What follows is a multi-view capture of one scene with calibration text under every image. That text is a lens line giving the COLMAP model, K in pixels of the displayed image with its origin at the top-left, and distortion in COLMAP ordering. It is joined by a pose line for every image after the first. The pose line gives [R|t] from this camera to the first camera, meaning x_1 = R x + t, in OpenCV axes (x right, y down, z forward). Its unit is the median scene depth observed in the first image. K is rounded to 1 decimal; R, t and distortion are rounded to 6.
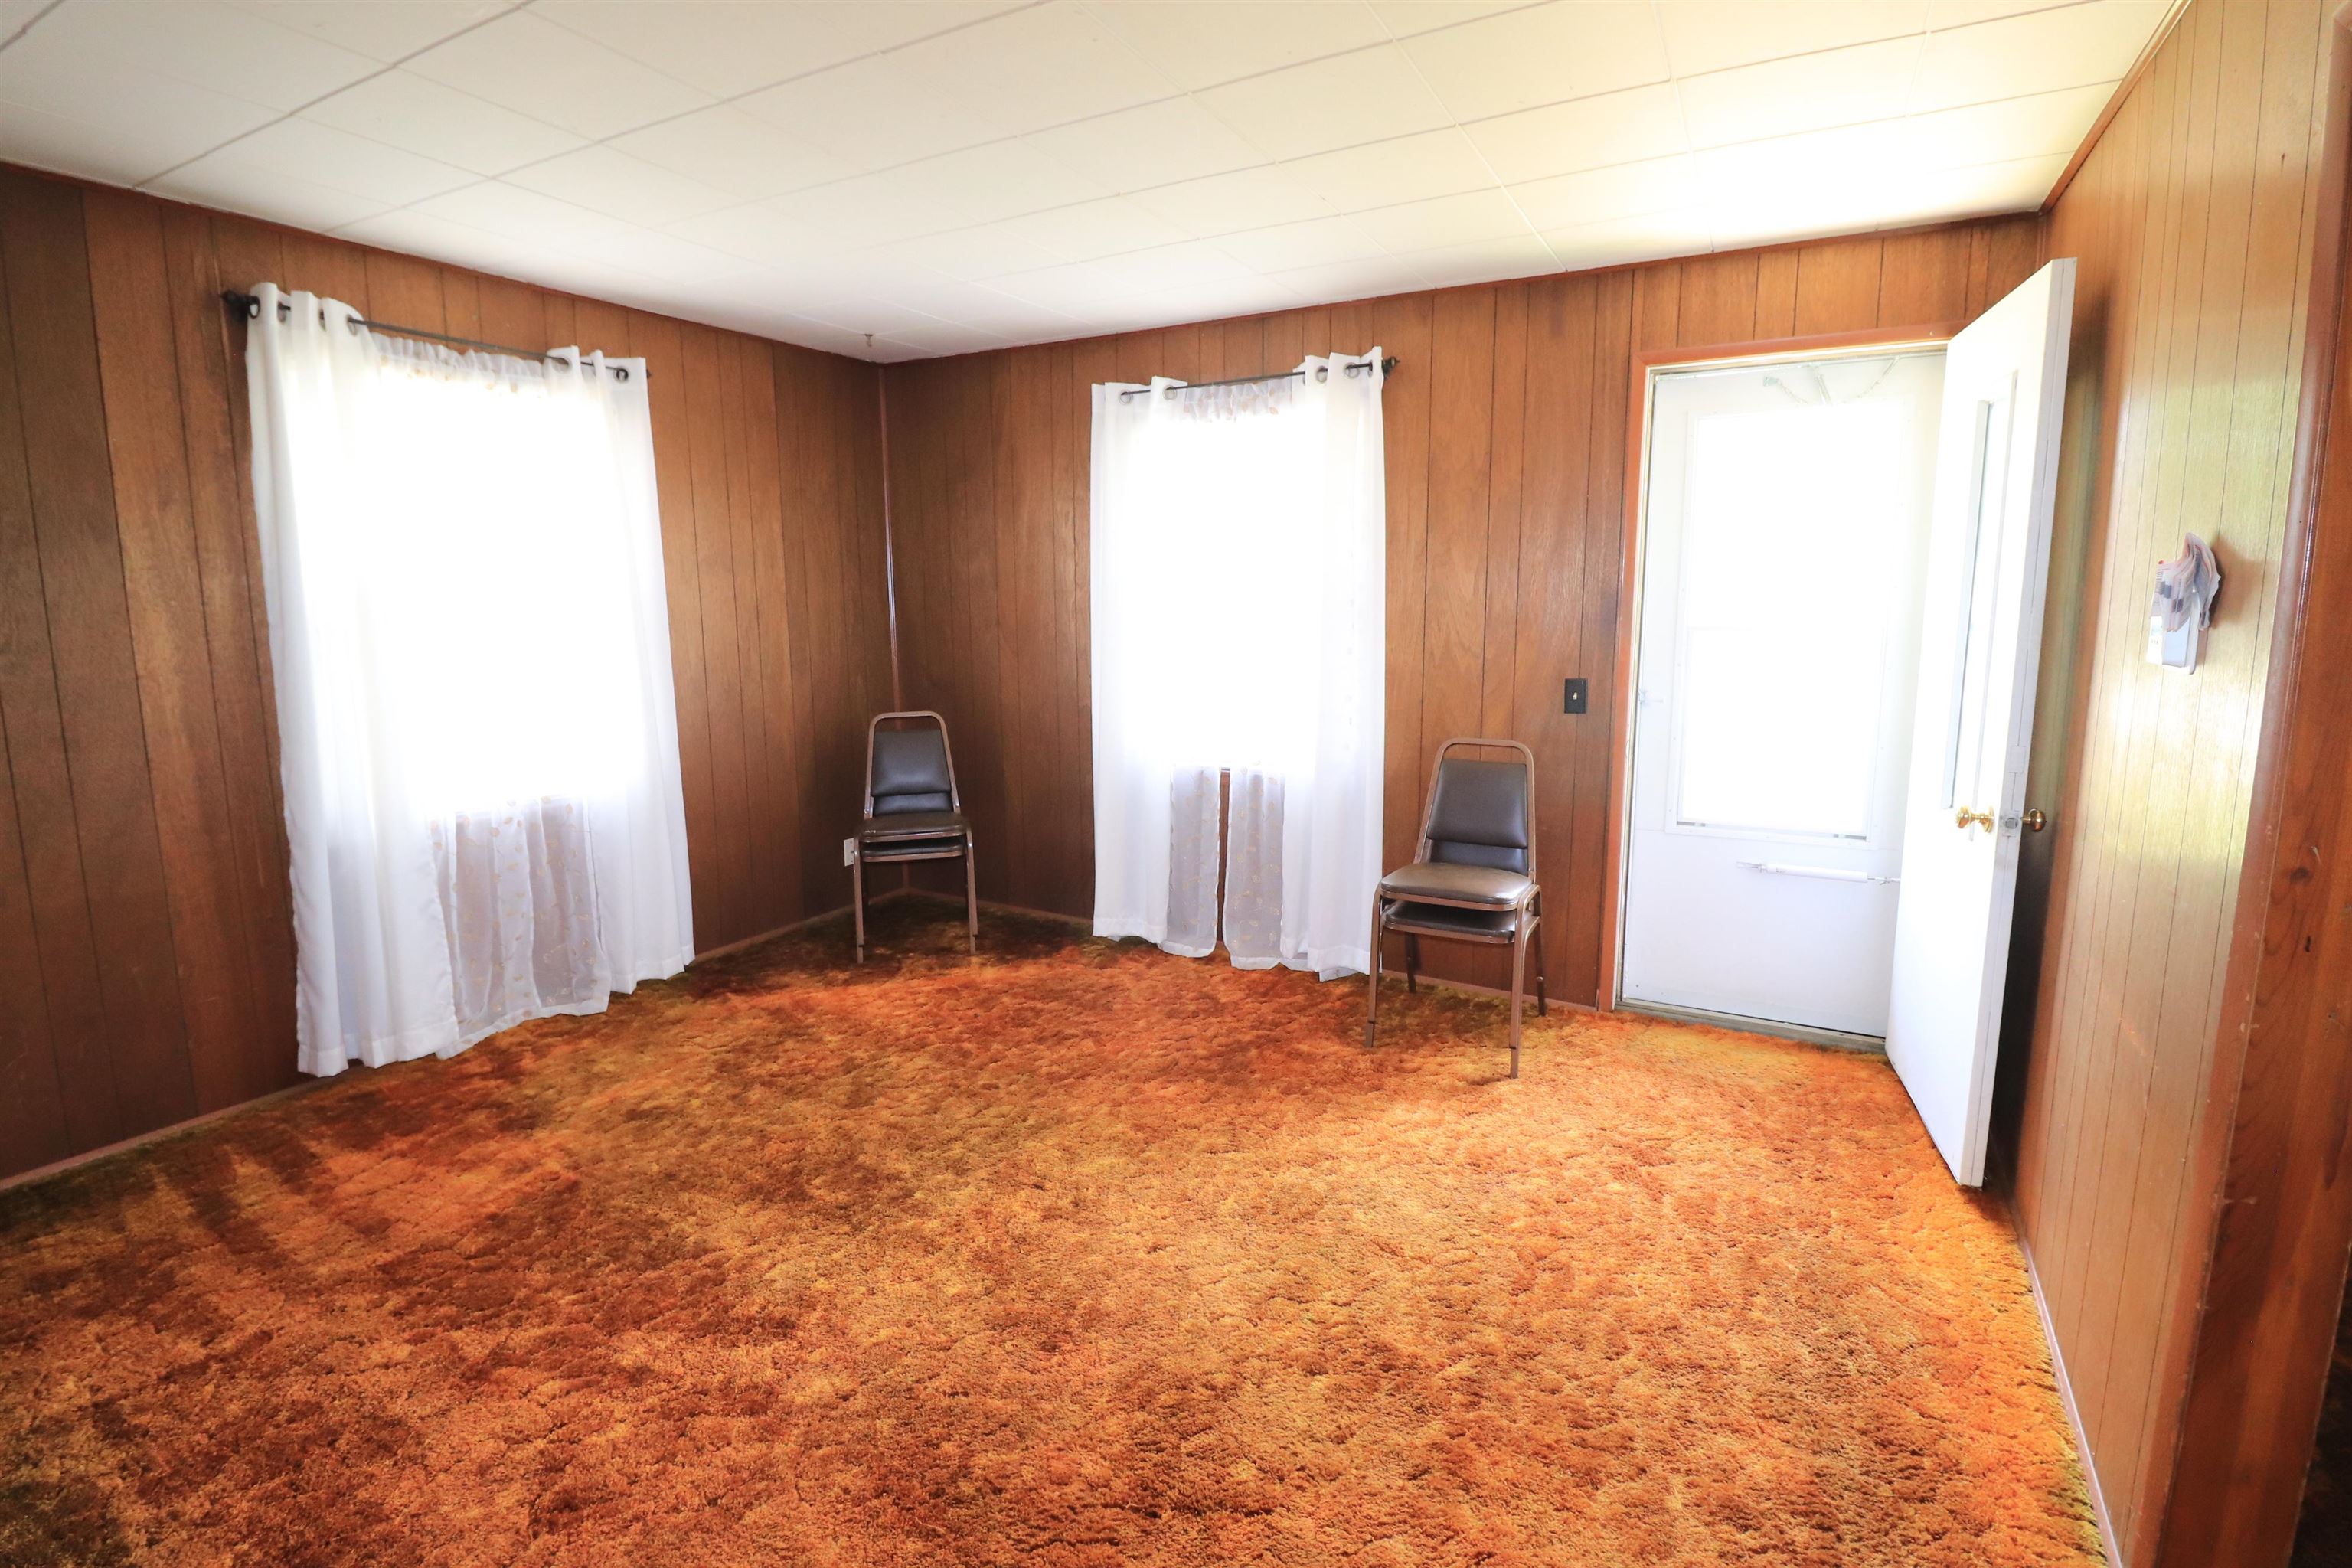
lens RADIAL K [[1082.2, 0, 1179.7], [0, 1082.2, 755.1], [0, 0, 1]] dist [0.001208, -0.015527]
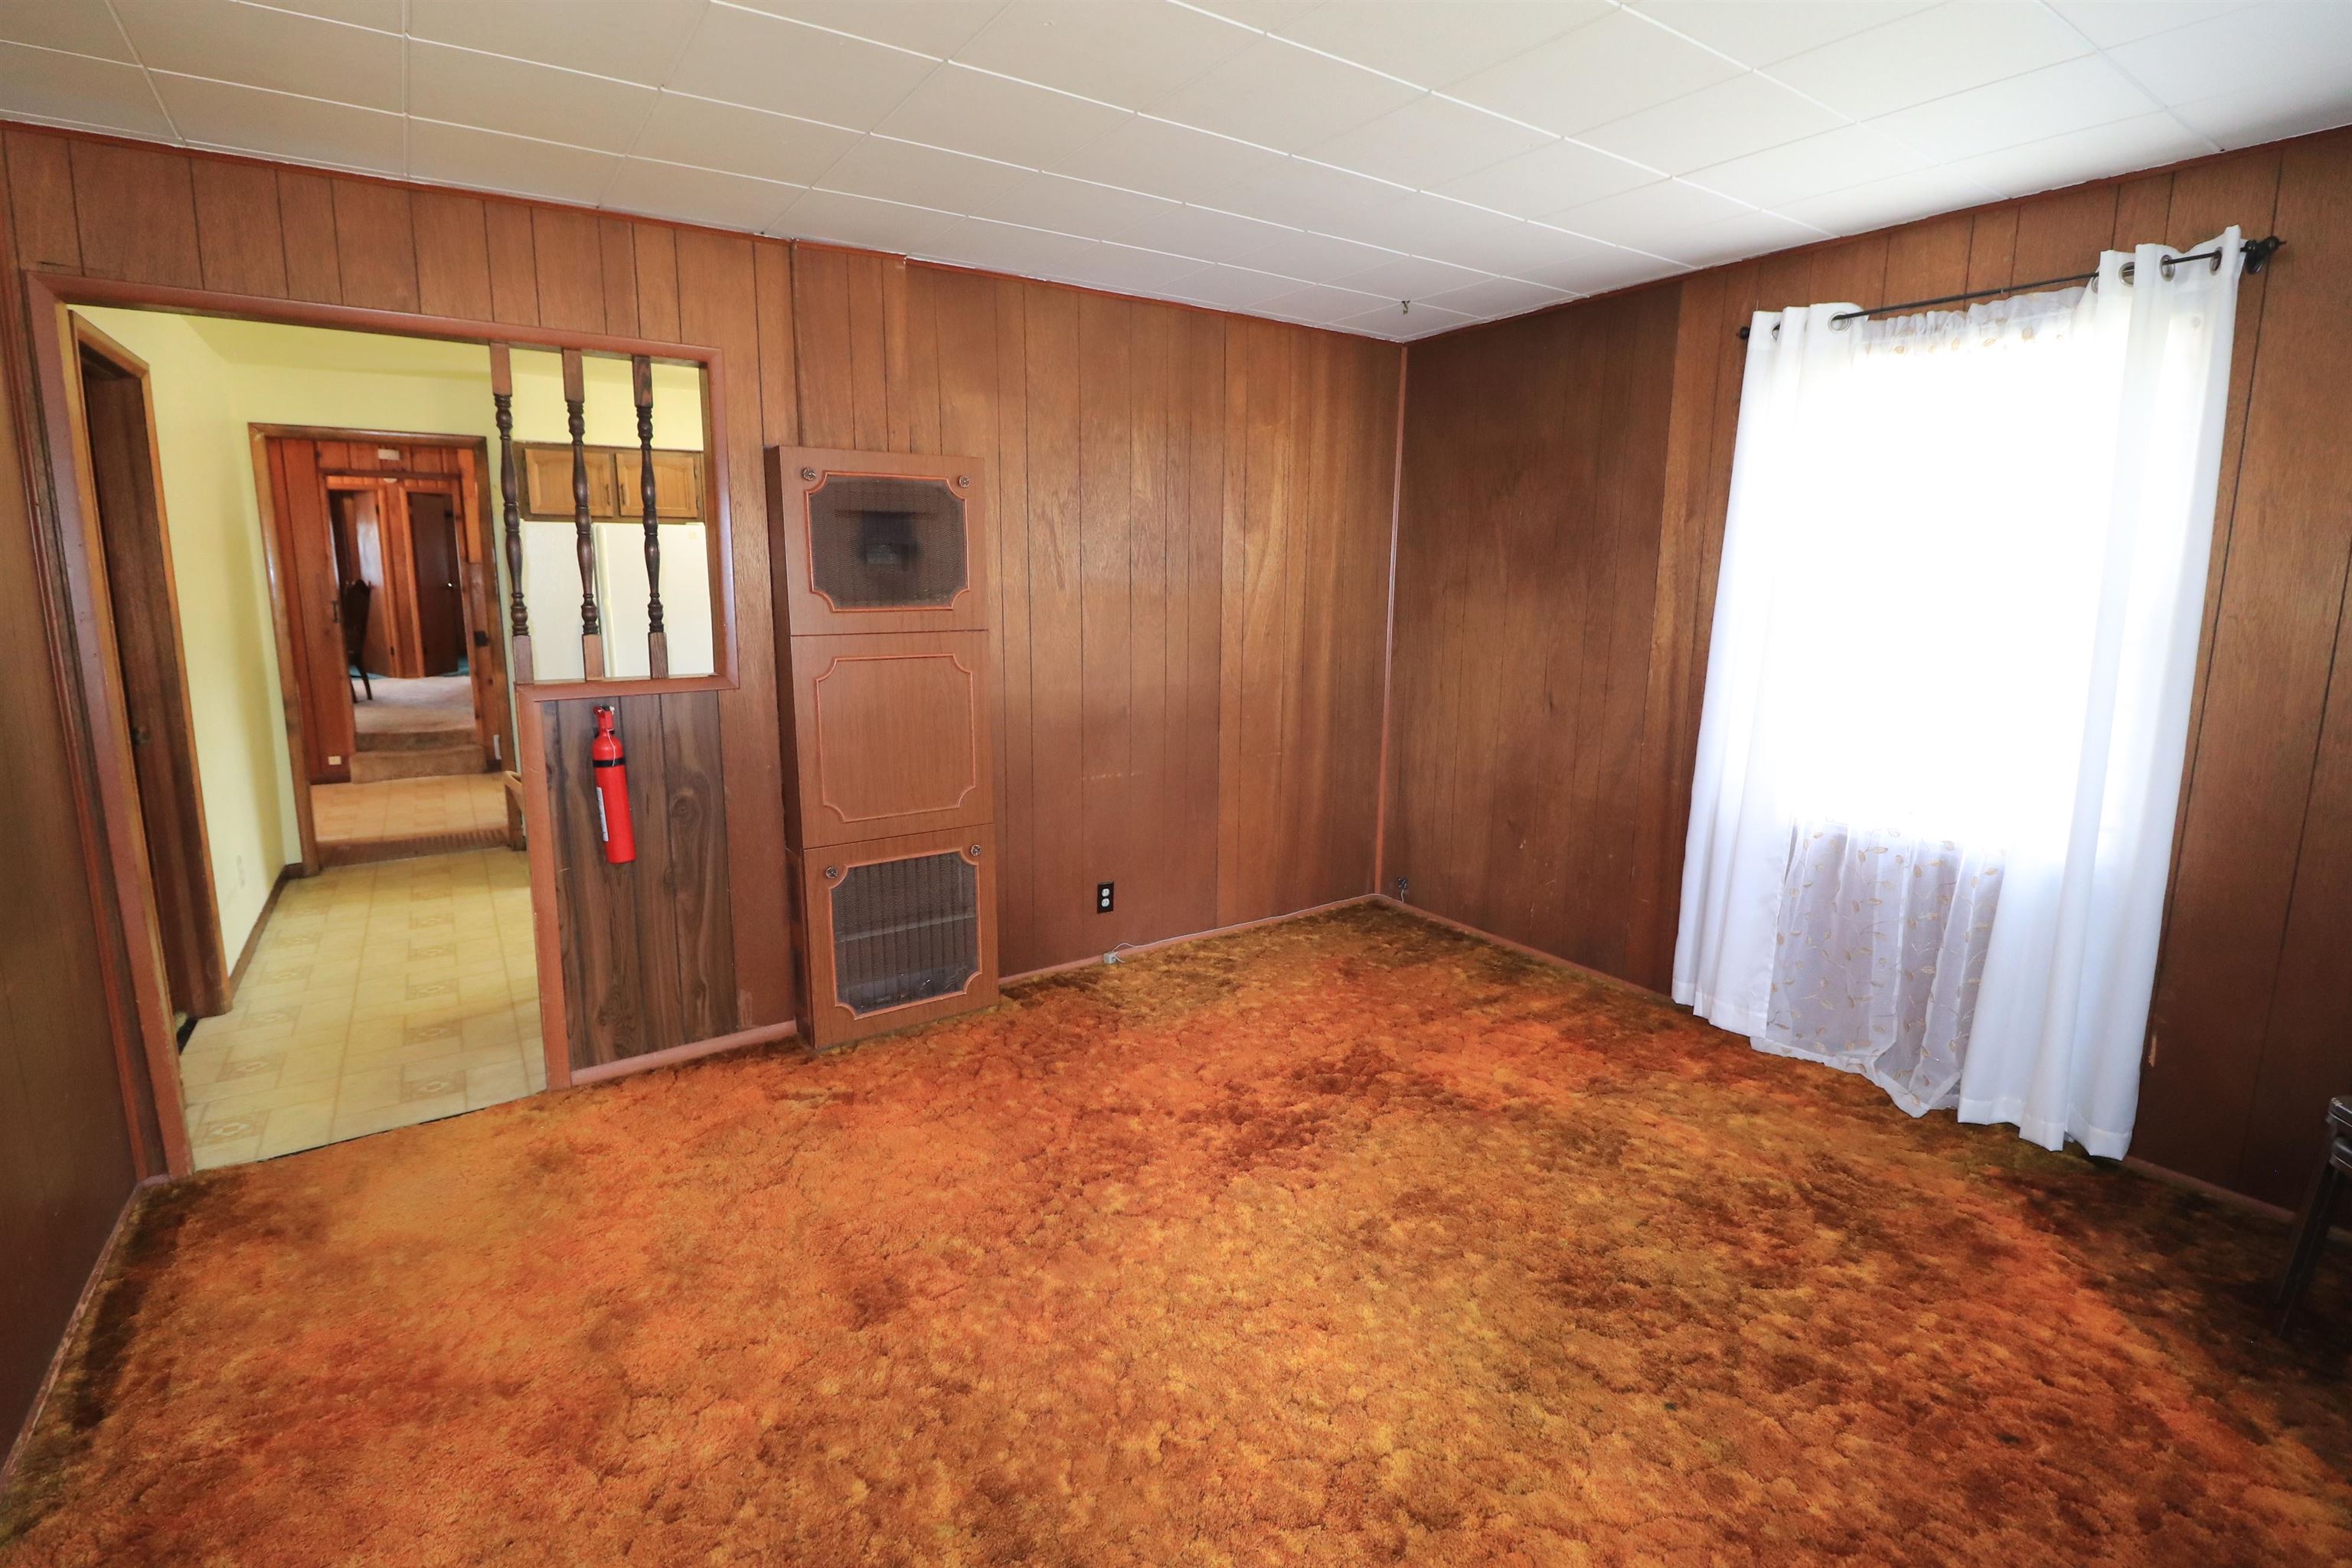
lens RADIAL K [[1082.2, 0, 1179.7], [0, 1082.2, 755.1], [0, 0, 1]] dist [0.001208, -0.015527]
pose [[-0.440922, 0.143930, -0.885930, 0.428583], [-0.141219, 0.963640, 0.226839, -0.142228], [0.886366, 0.225128, -0.404564, 0.895532]]
